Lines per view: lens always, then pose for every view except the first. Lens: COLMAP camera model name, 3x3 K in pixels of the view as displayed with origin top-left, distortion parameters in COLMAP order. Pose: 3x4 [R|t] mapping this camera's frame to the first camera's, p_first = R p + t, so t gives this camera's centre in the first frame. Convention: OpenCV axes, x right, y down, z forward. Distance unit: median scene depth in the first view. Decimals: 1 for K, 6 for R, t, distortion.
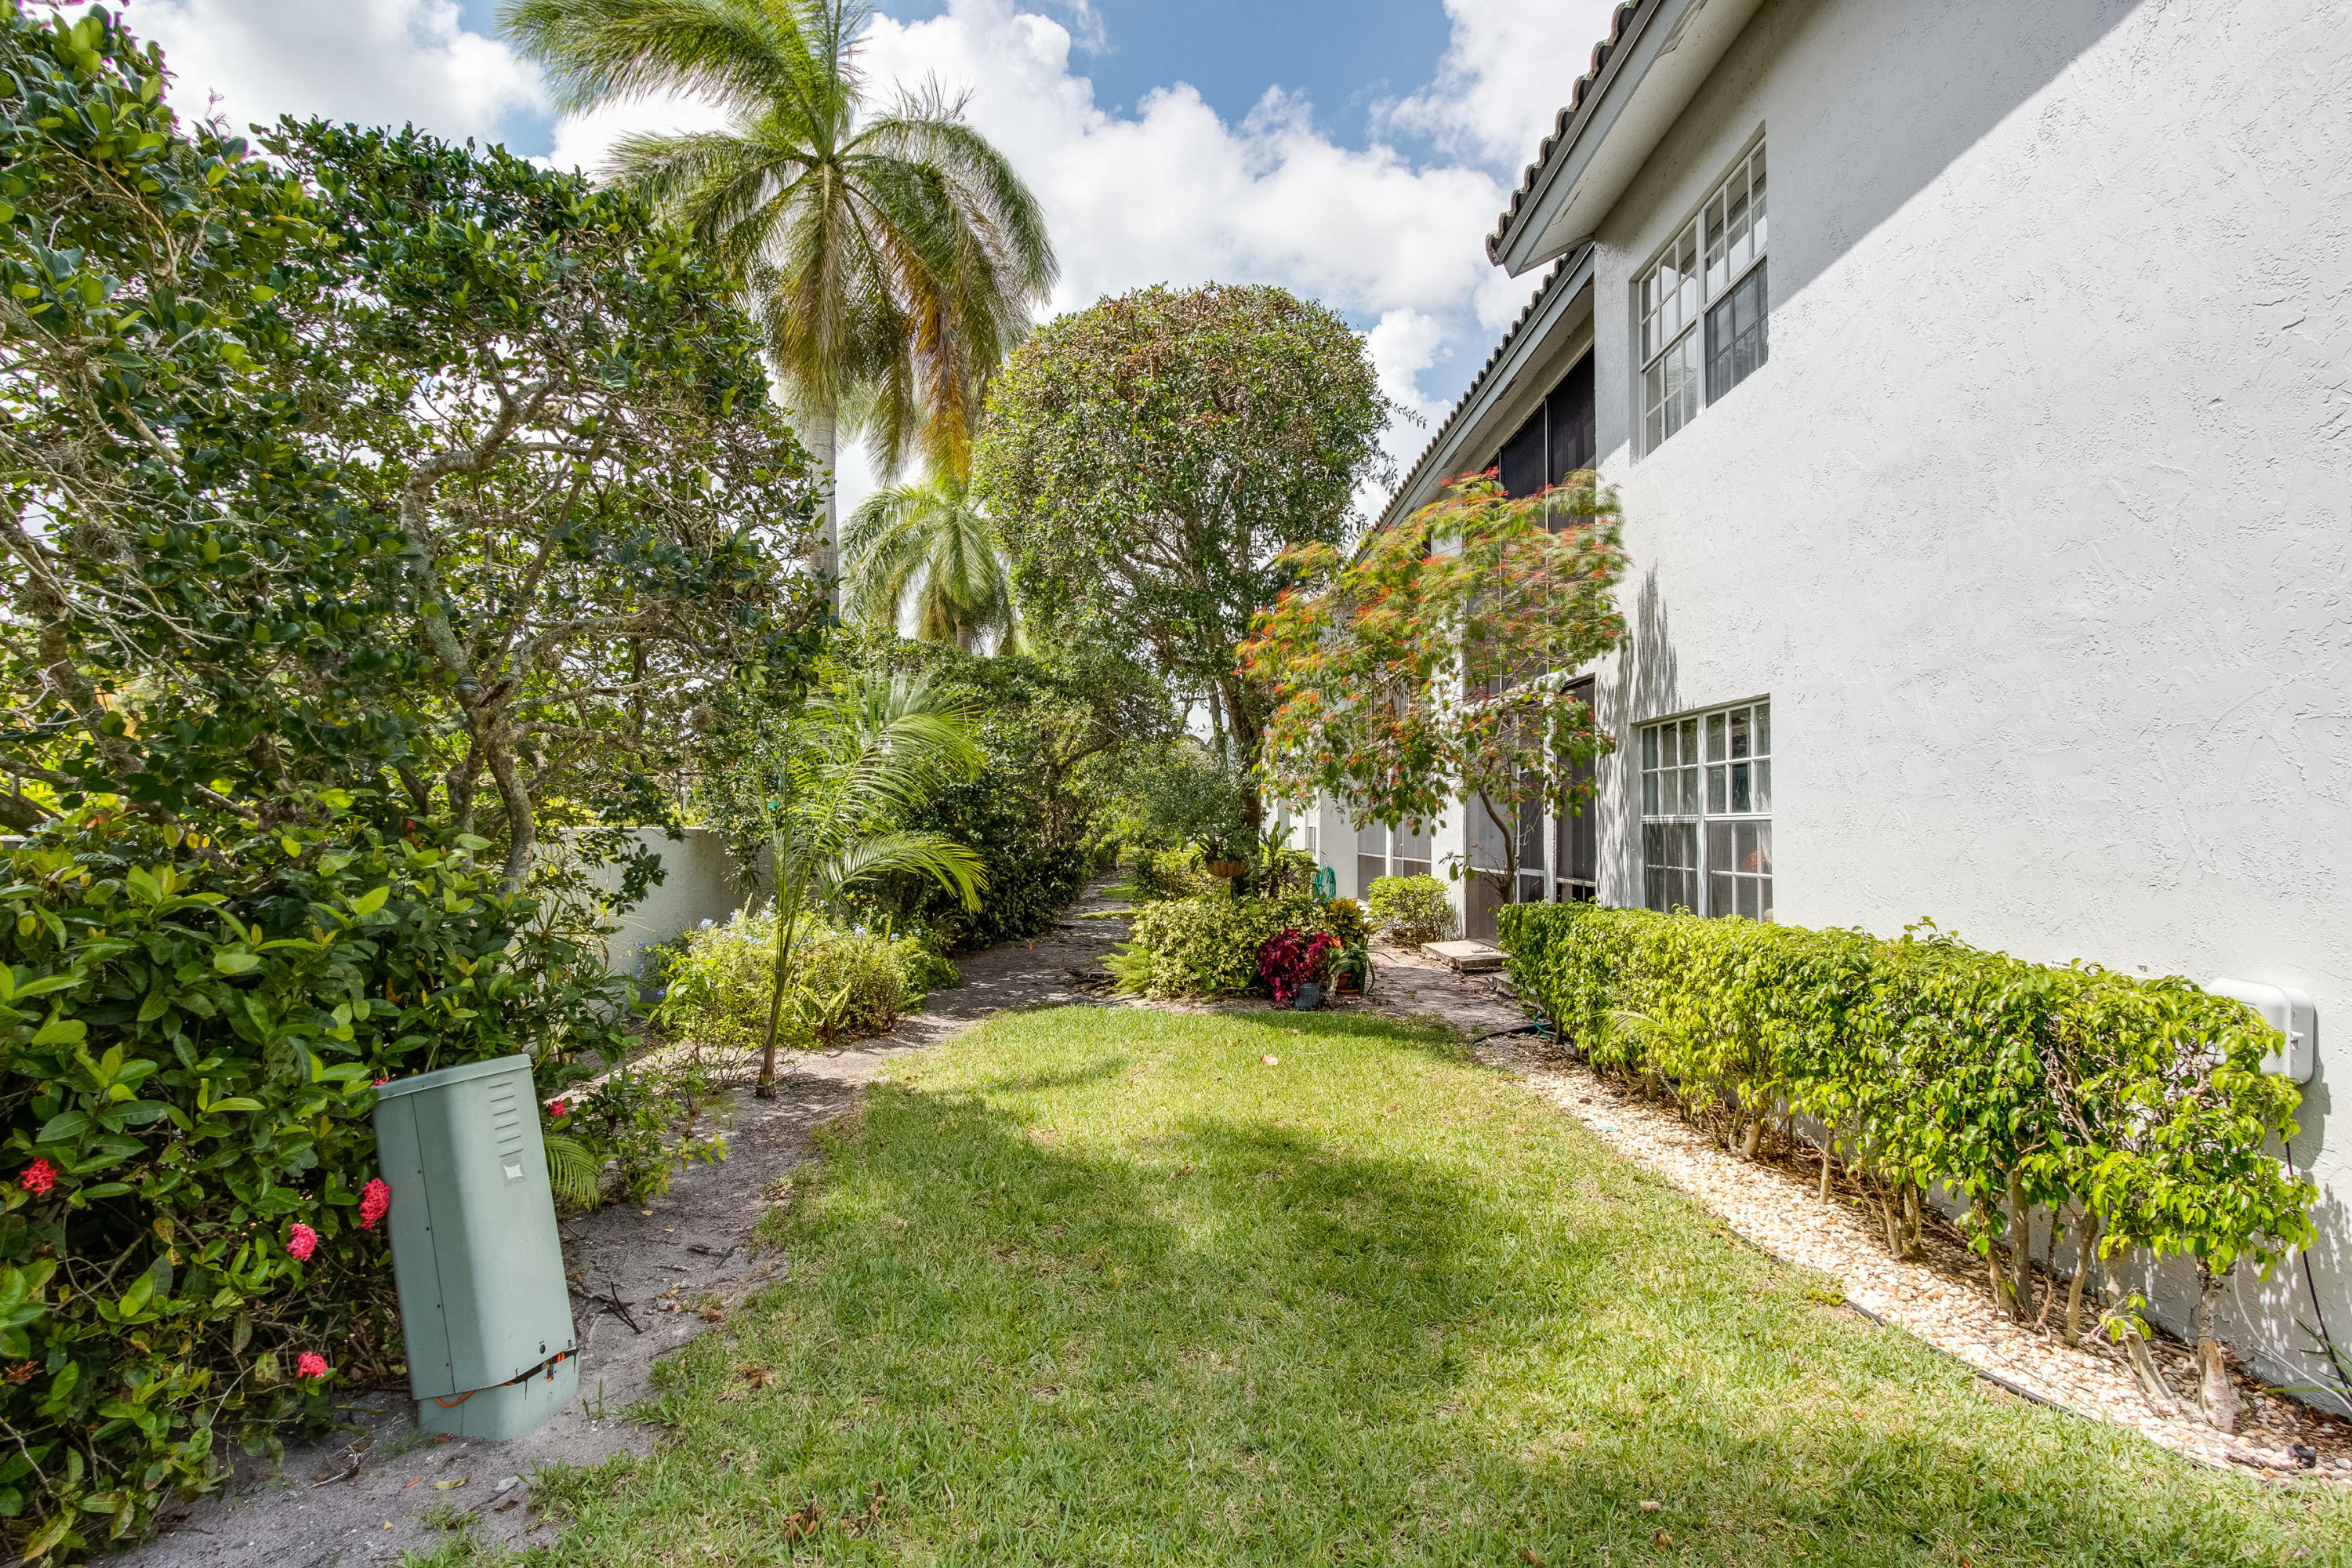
lens RADIAL K [[1343.7, 0, 1164.9], [0, 1343.7, 806.0], [0, 0, 1]] dist [-0.005180, 0.000200]
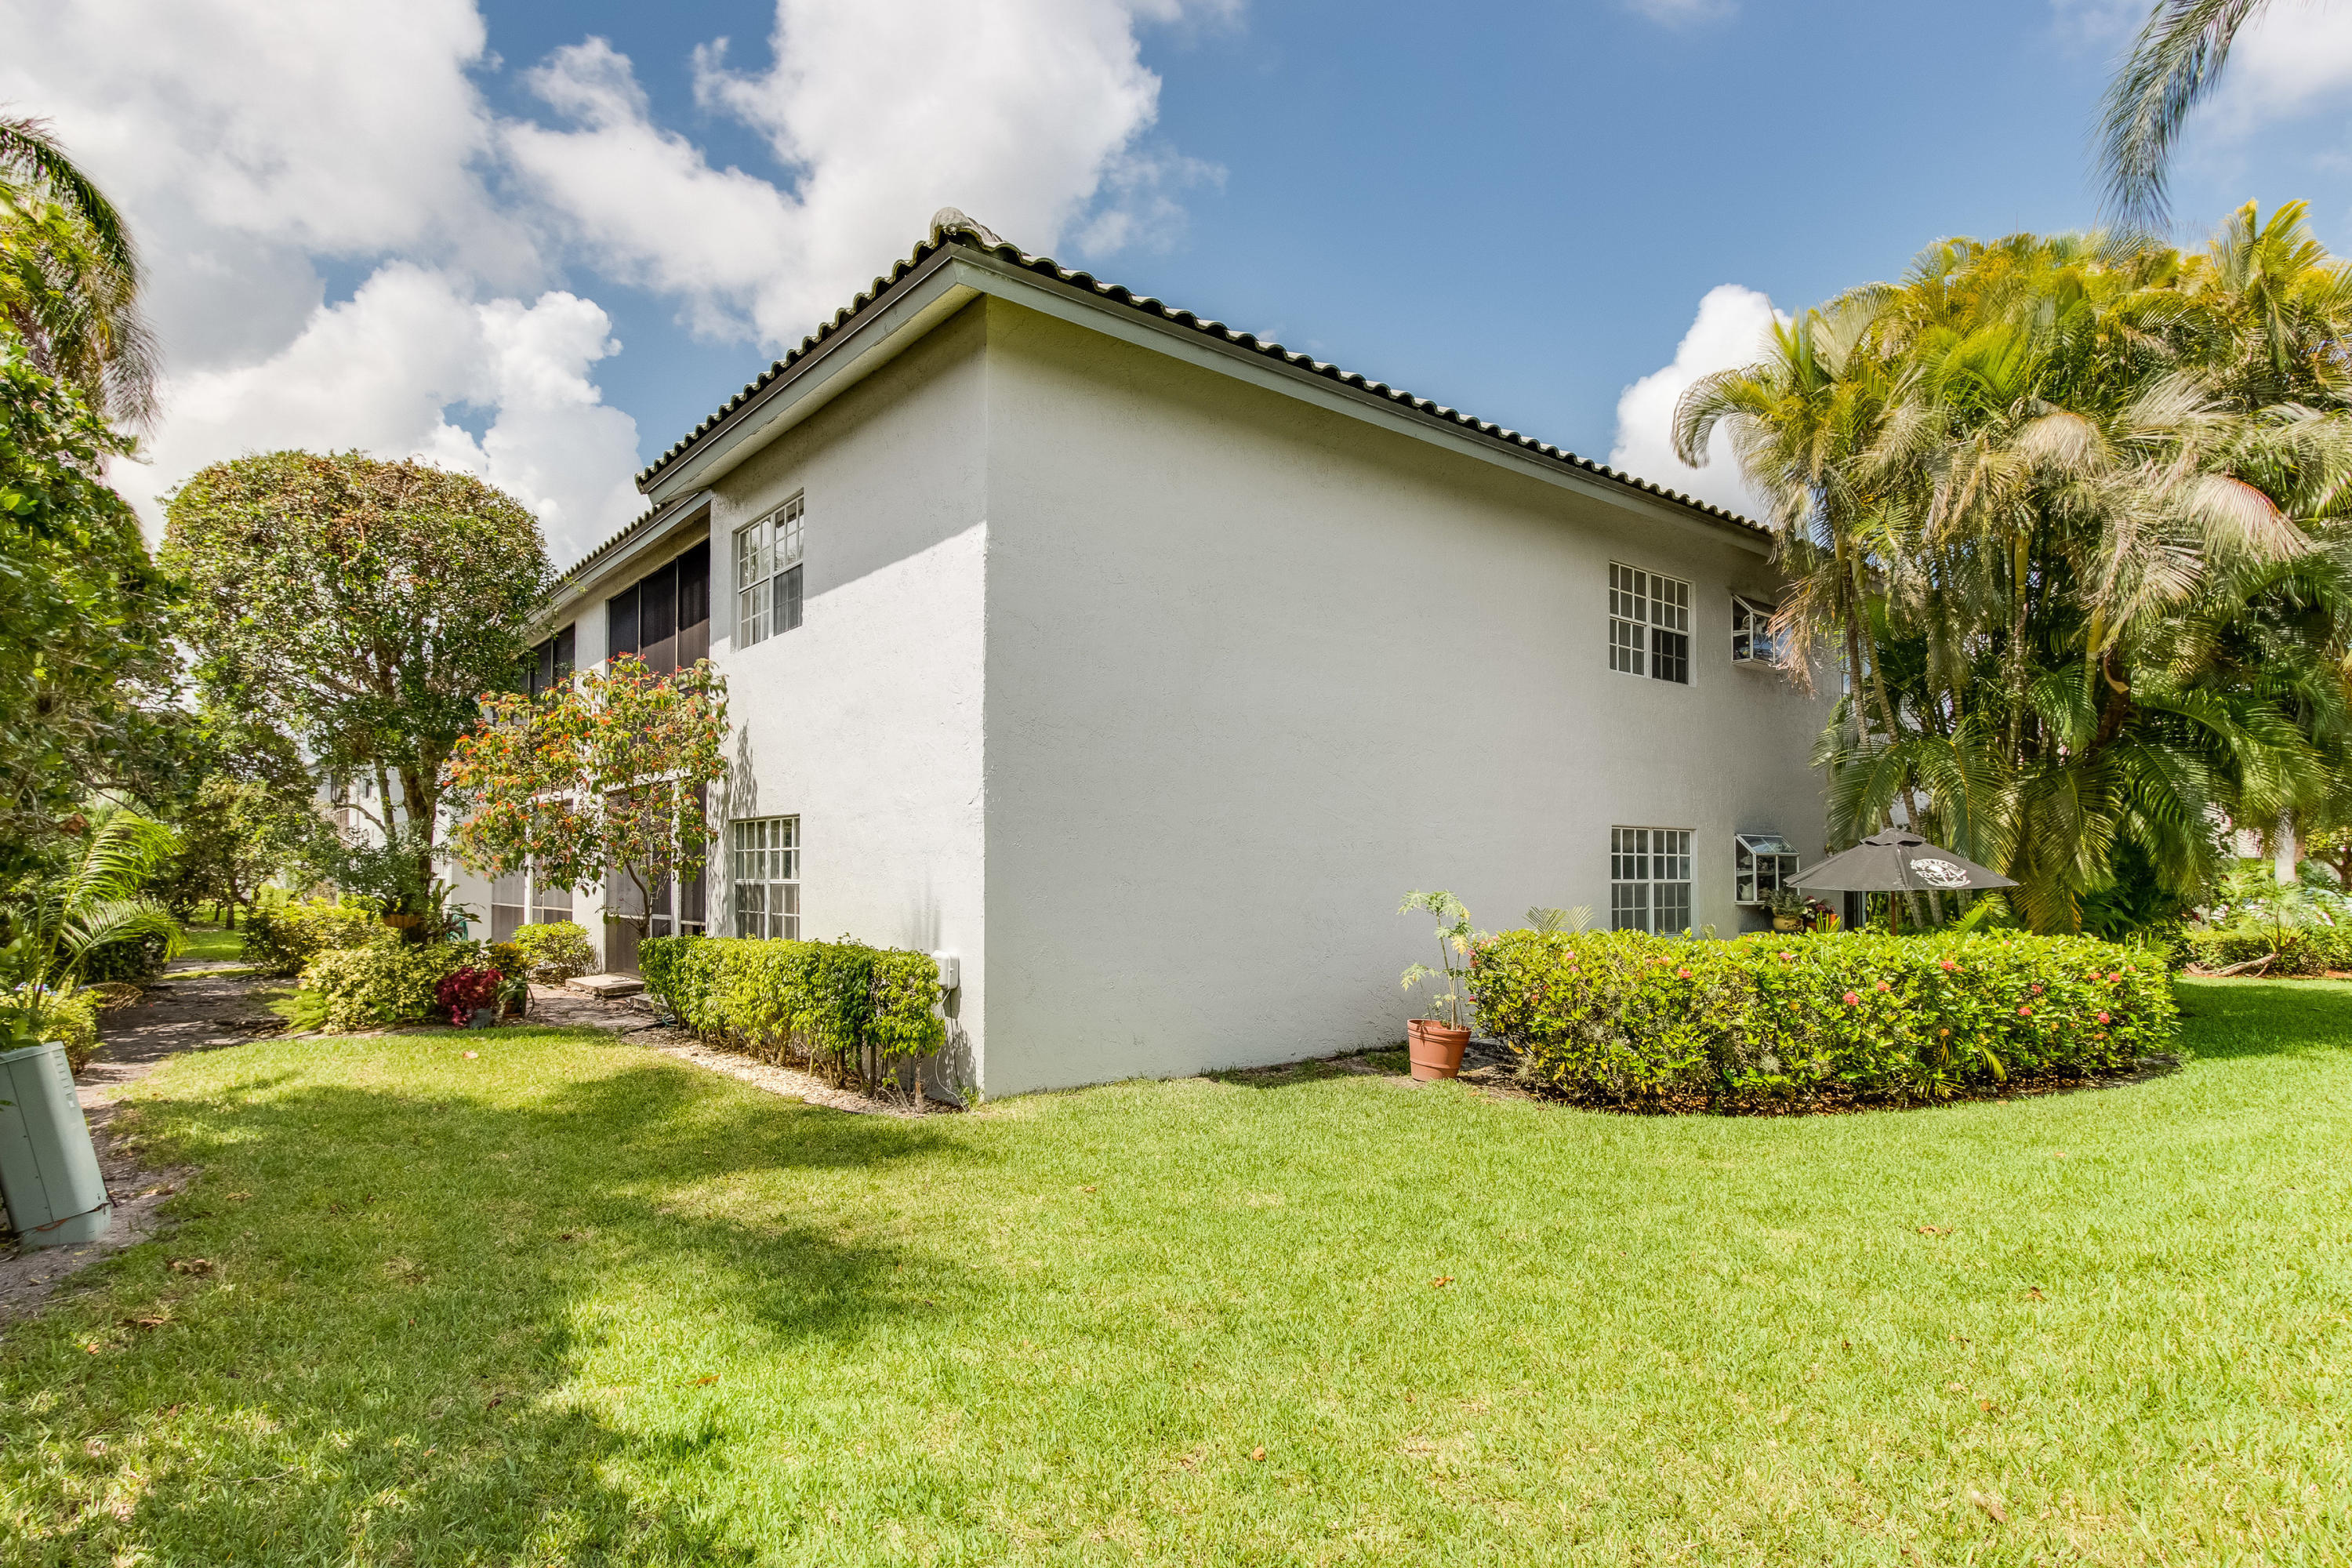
lens RADIAL K [[1343.7, 0, 1164.9], [0, 1343.7, 806.0], [0, 0, 1]] dist [-0.005180, 0.000200]
pose [[0.810786, 0.019023, 0.585034, -0.146621], [-0.000734, 0.999504, -0.031481, -0.026870], [-0.585343, 0.025095, 0.810398, -0.530019]]
